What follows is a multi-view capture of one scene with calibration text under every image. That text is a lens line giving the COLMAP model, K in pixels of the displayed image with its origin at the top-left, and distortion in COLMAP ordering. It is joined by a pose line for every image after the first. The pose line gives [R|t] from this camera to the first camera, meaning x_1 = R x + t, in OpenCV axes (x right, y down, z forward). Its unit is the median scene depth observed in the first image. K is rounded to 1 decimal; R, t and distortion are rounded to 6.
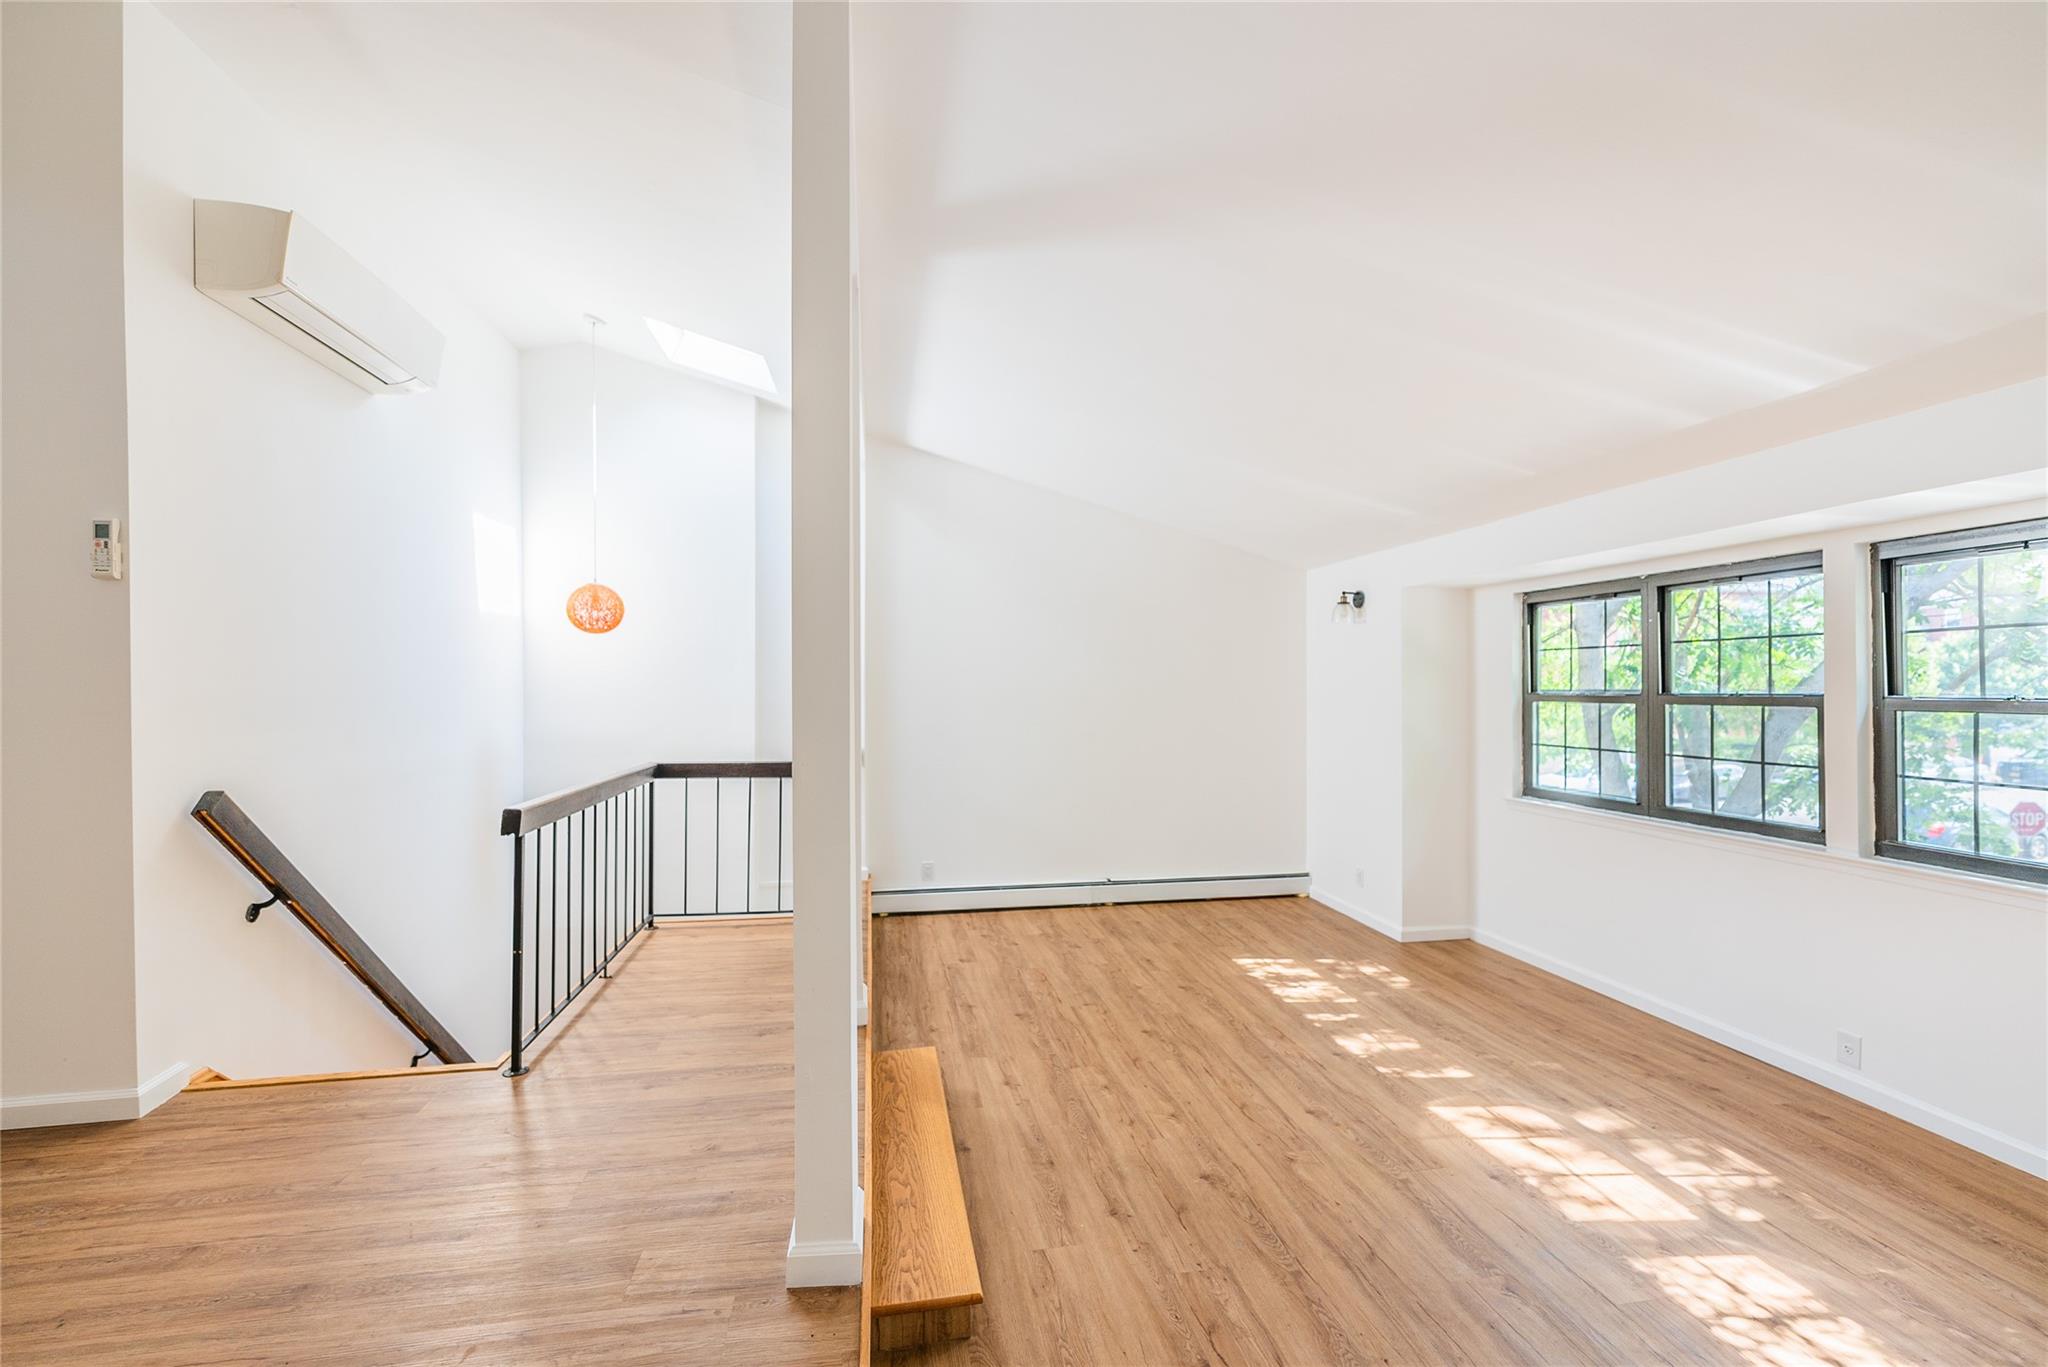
lens RADIAL K [[836.7, 0, 1019.3], [0, 836.7, 693.5], [0, 0, 1]] dist [0.001633, 0.000146]
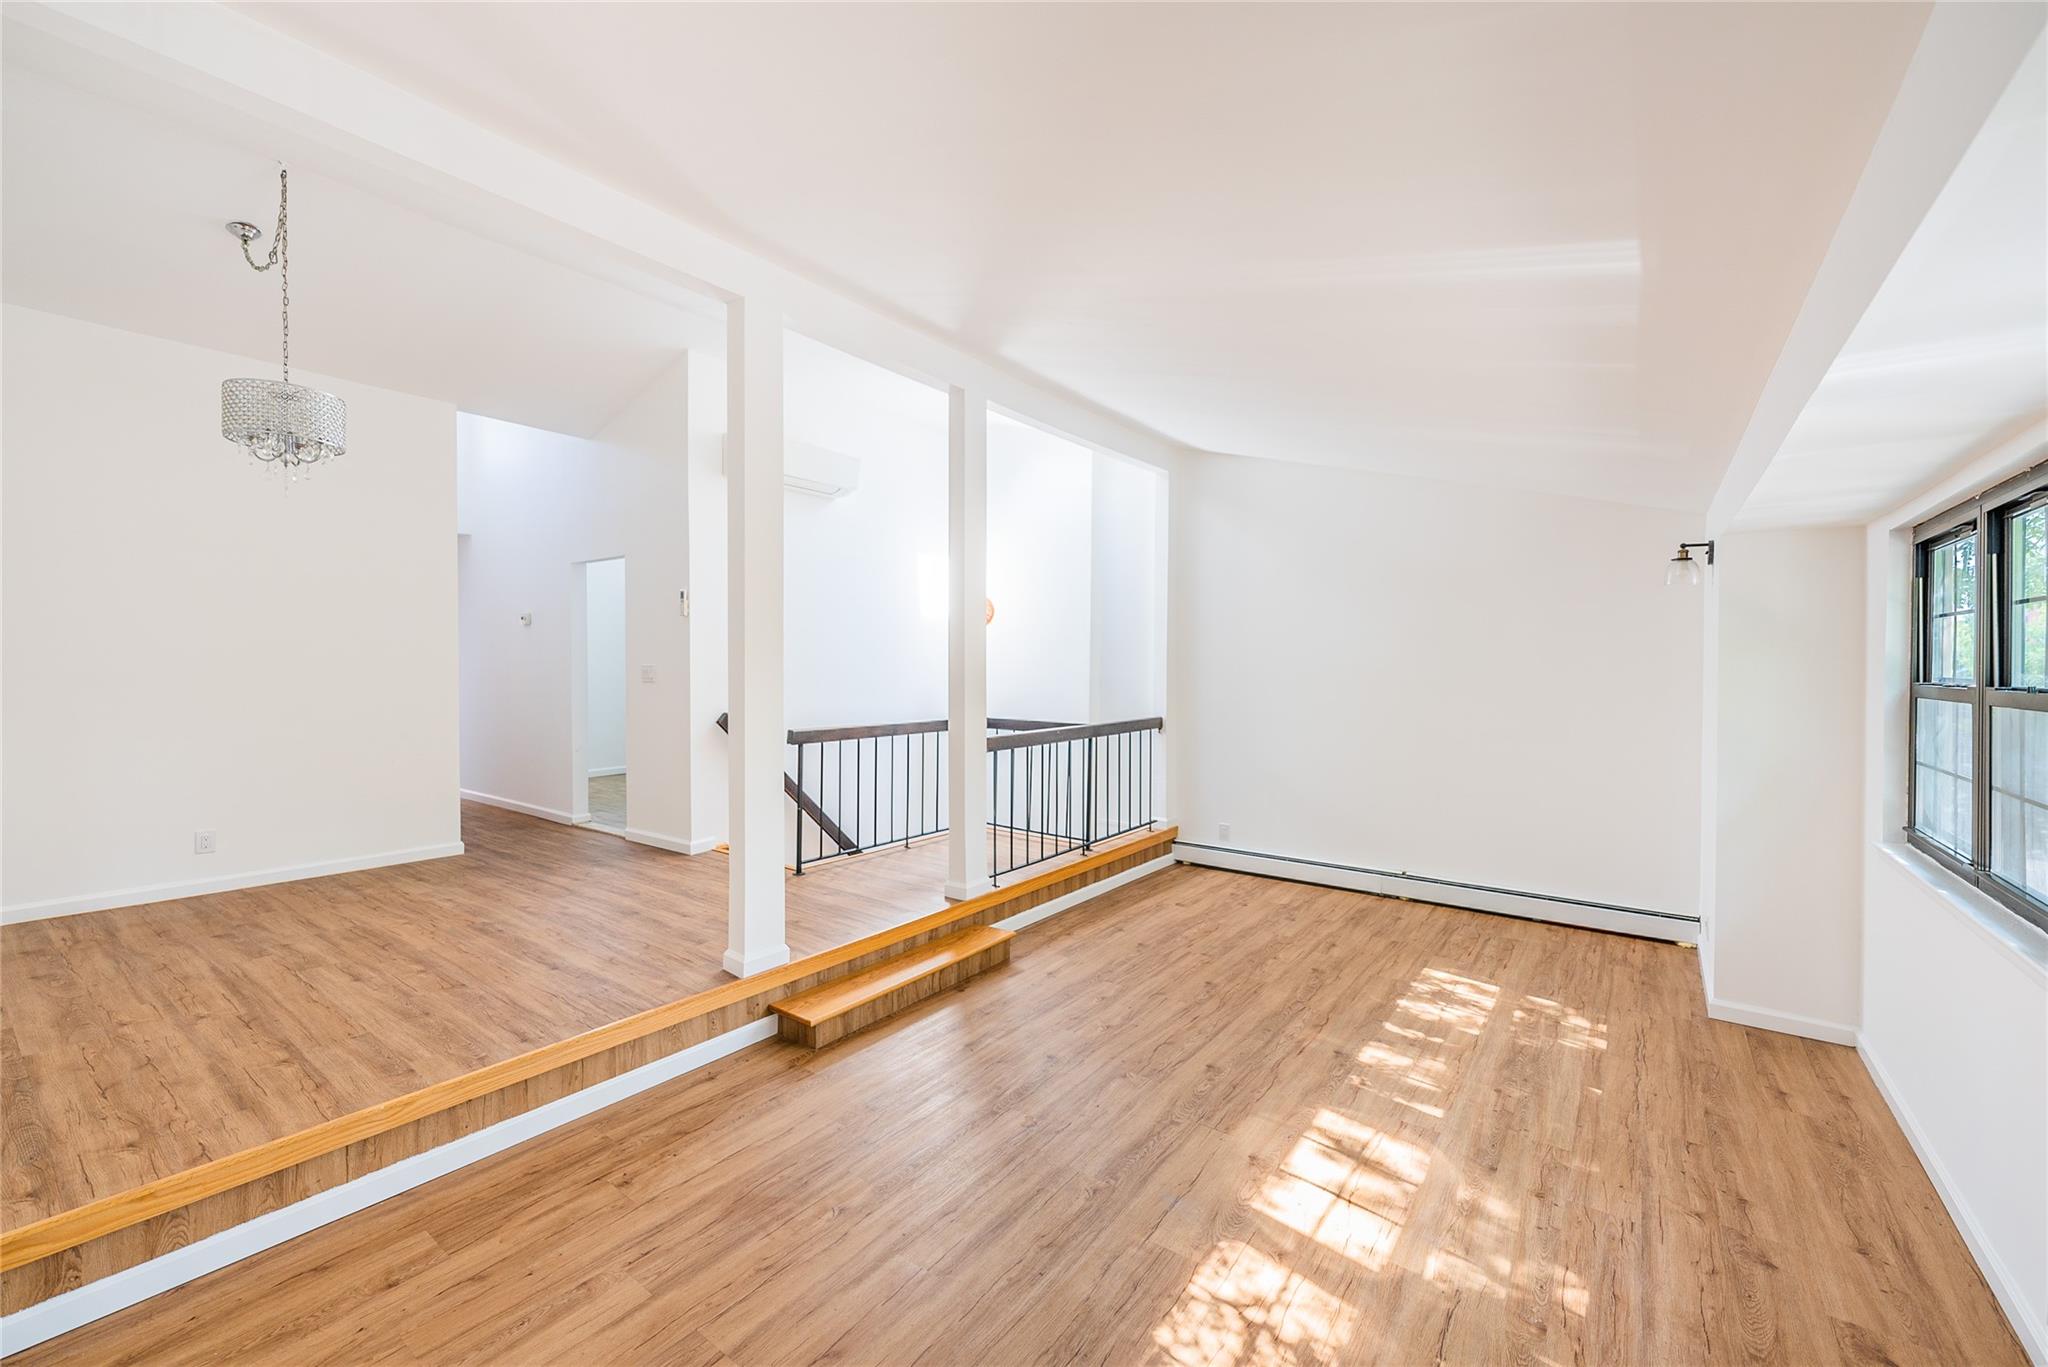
lens RADIAL K [[831.0, 0, 1025.6], [0, 831.0, 677.7], [0, 0, 1]] dist [0.002790, 0.000136]
pose [[0.686766, 0.018882, -0.726634, 0.738331], [-0.011705, 0.999820, 0.014918, -0.007940], [0.726785, -0.001739, 0.686863, 0.076602]]
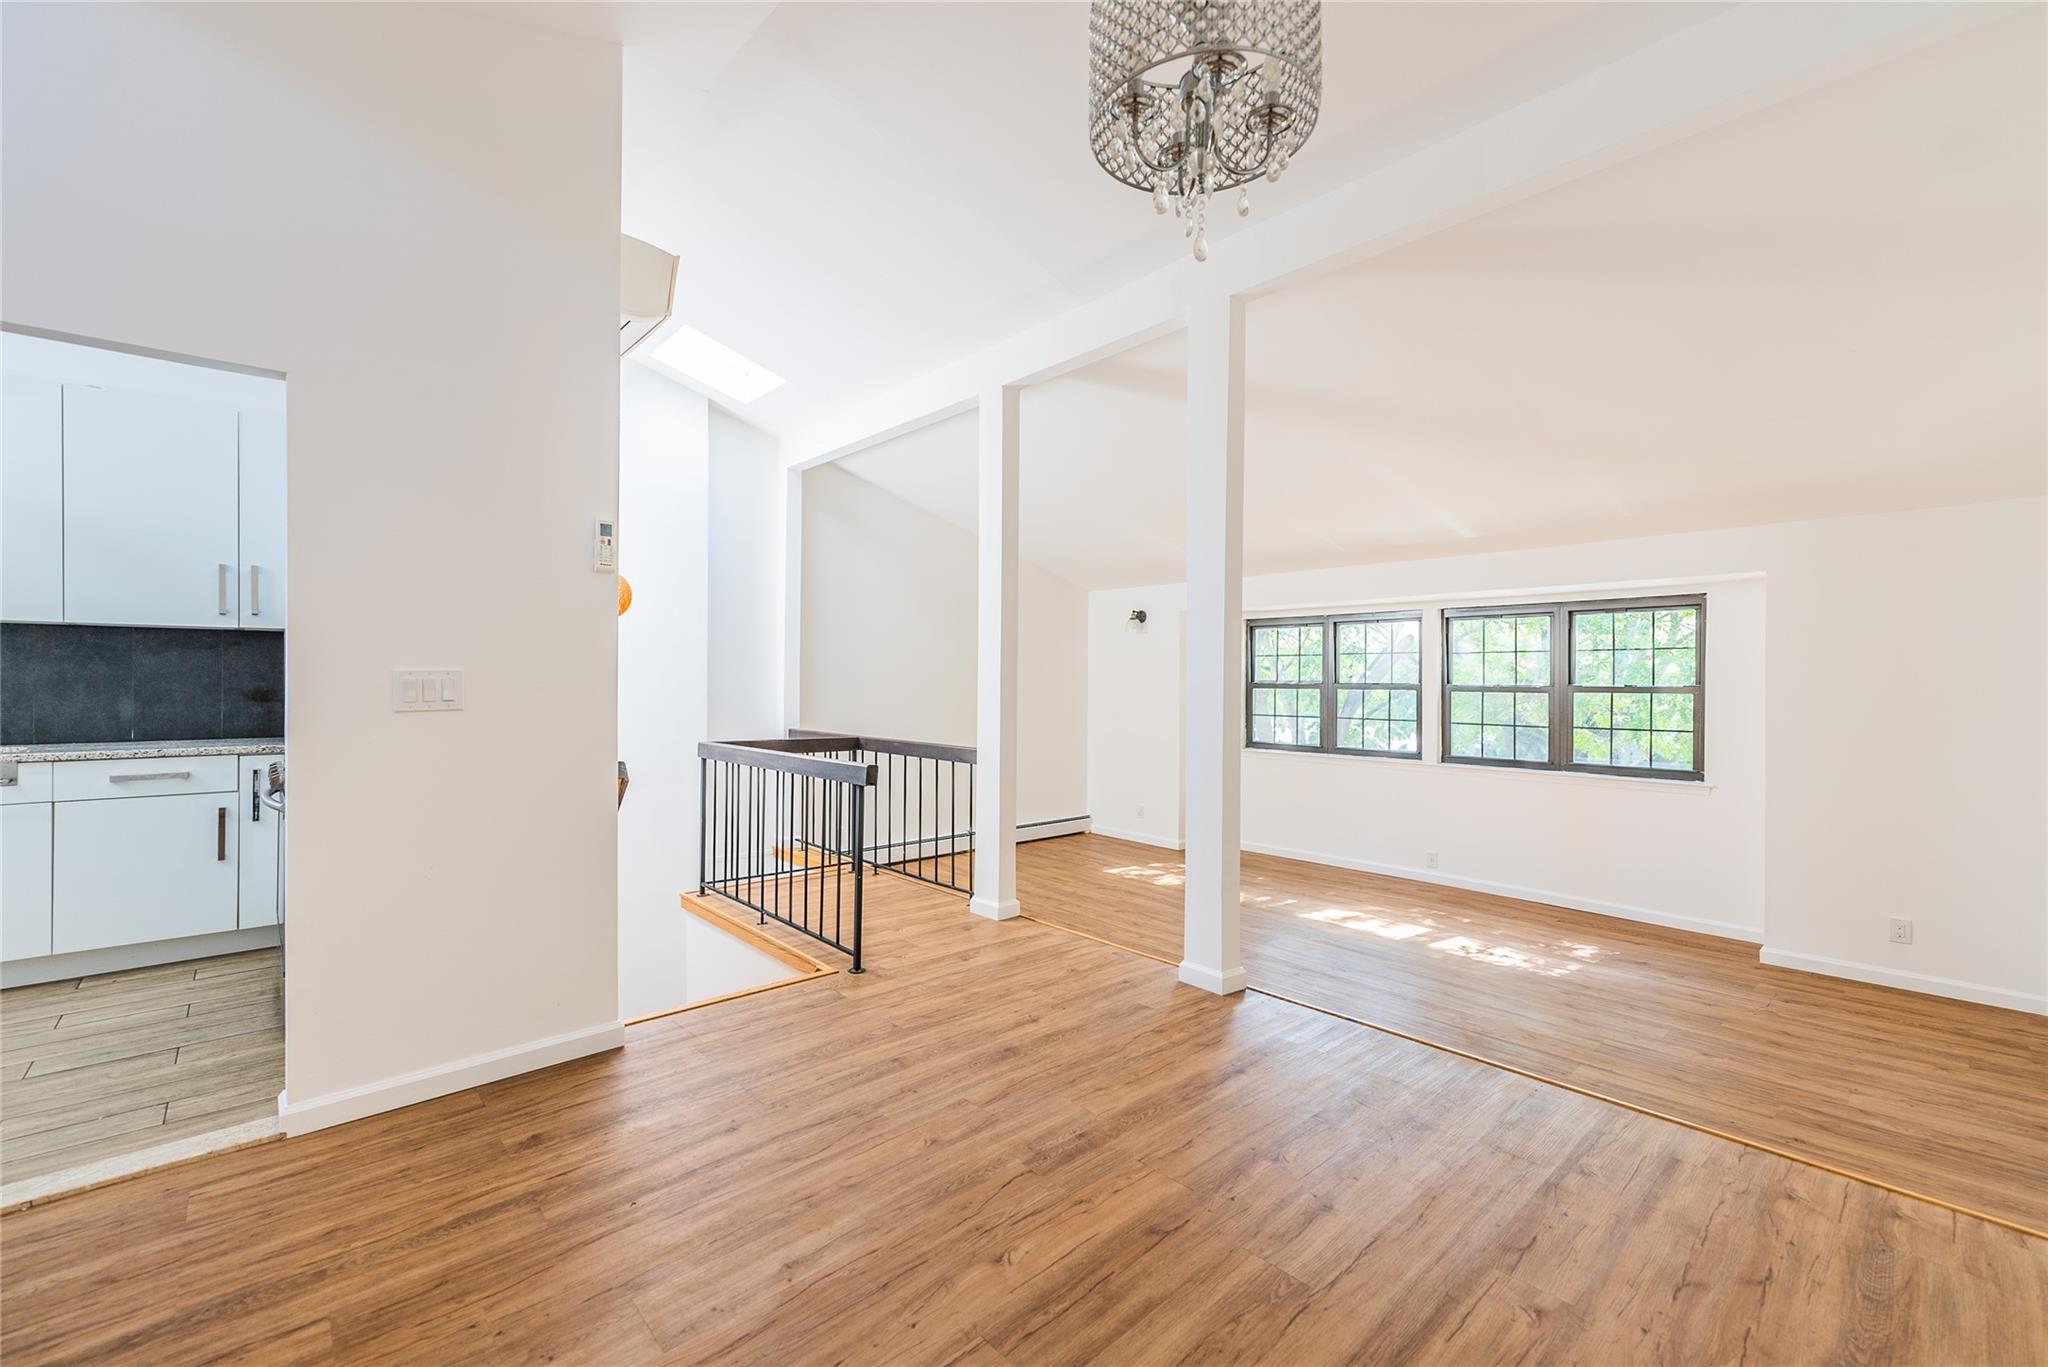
lens RADIAL K [[851.8, 0, 1017.7], [0, 851.8, 685.0], [0, 0, 1]] dist [0.000779, -0.000125]
pose [[0.848702, 0.004010, 0.528856, -0.757970], [-0.003671, 0.999992, -0.001691, 0.009973], [-0.528859, -0.000506, 0.848710, -0.168680]]
